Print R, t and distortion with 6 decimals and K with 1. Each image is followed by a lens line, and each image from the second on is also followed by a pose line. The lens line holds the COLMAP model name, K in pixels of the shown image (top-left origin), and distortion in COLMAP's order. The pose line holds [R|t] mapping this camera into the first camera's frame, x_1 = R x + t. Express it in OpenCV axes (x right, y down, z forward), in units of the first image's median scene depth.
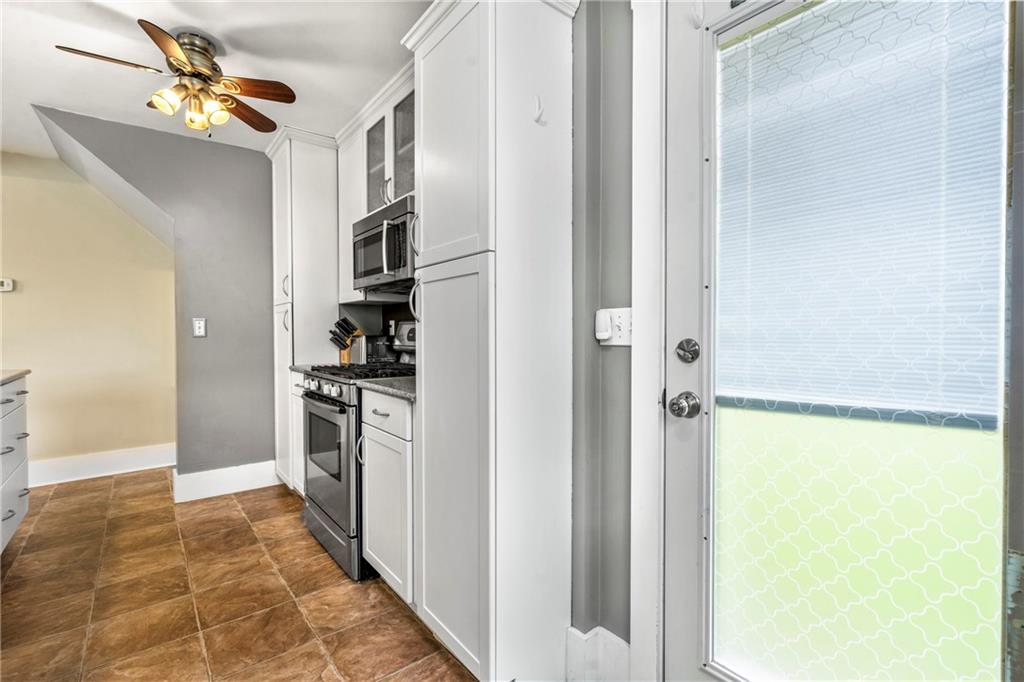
lens RADIAL K [[459.5, 0, 513.0], [0, 459.5, 339.1], [0, 0, 1]] dist [-0.008552, 0.002050]
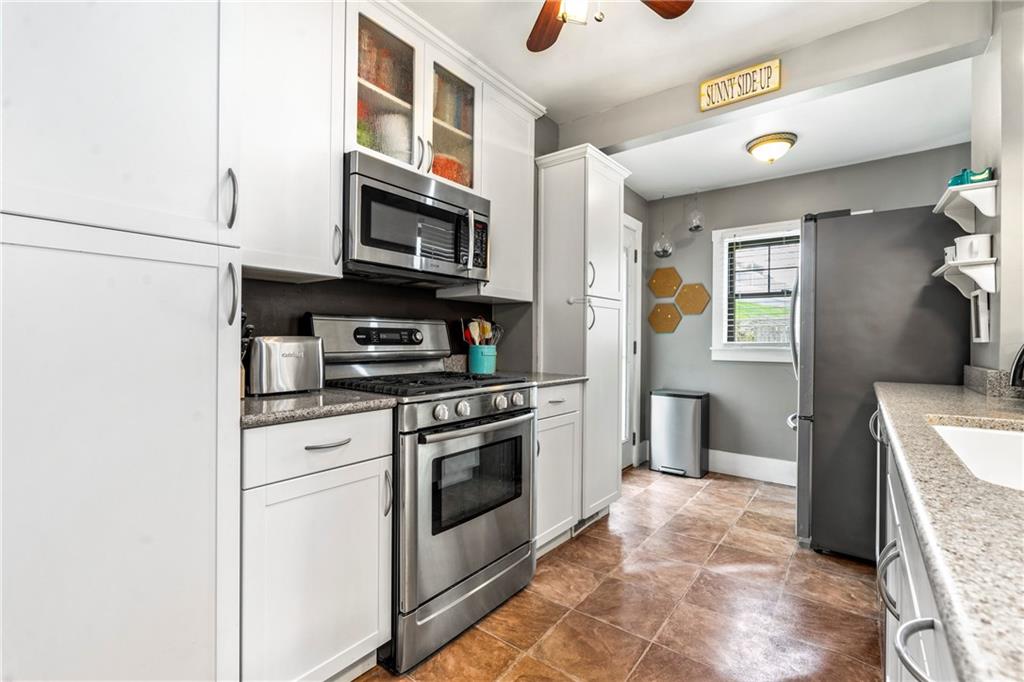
lens RADIAL K [[459.5, 0, 512.4], [0, 459.5, 340.4], [0, 0, 1]] dist [-0.008552, 0.002050]
pose [[-0.234435, 0.005392, 0.972117, -1.567739], [0.004079, 0.999981, -0.004563, 0.000868], [-0.972123, 0.002895, -0.234452, 1.647198]]
